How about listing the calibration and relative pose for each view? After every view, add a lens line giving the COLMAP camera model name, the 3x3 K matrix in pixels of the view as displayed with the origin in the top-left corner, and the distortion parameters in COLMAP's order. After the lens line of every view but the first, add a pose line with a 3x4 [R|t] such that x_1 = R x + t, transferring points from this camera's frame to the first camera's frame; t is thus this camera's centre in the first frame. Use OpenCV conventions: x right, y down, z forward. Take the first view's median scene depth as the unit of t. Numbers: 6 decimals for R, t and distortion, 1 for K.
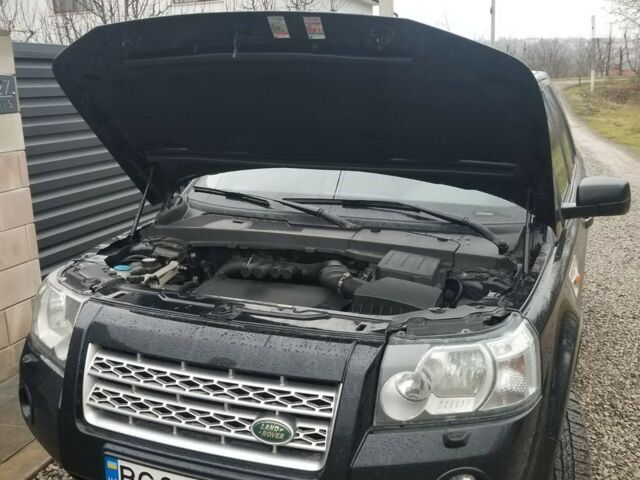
lens RADIAL K [[704.0, 0, 320.0], [0, 704.0, 240.0], [0, 0, 1]] dist [0.005782, -0.030482]
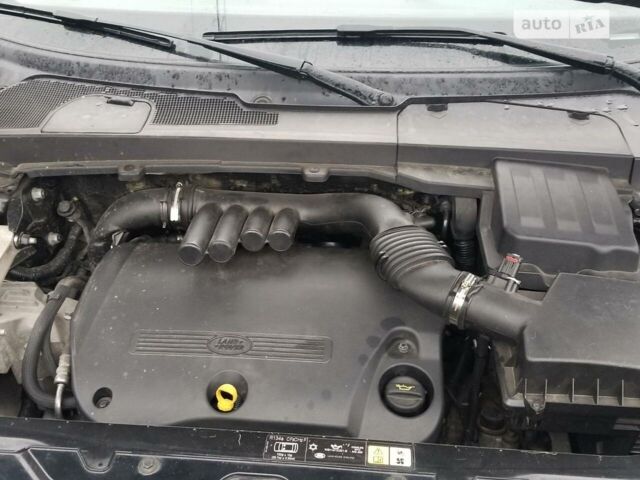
lens RADIAL K [[687.1, 0, 320.0], [0, 687.1, 240.0], [0, 0, 1]] dist [0.014273, 0.030069]
pose [[0.956883, -0.185086, 0.223872, -0.113357], [0.077442, 0.905368, 0.417506, -0.127258], [-0.279961, -0.382167, 0.880664, 0.558697]]
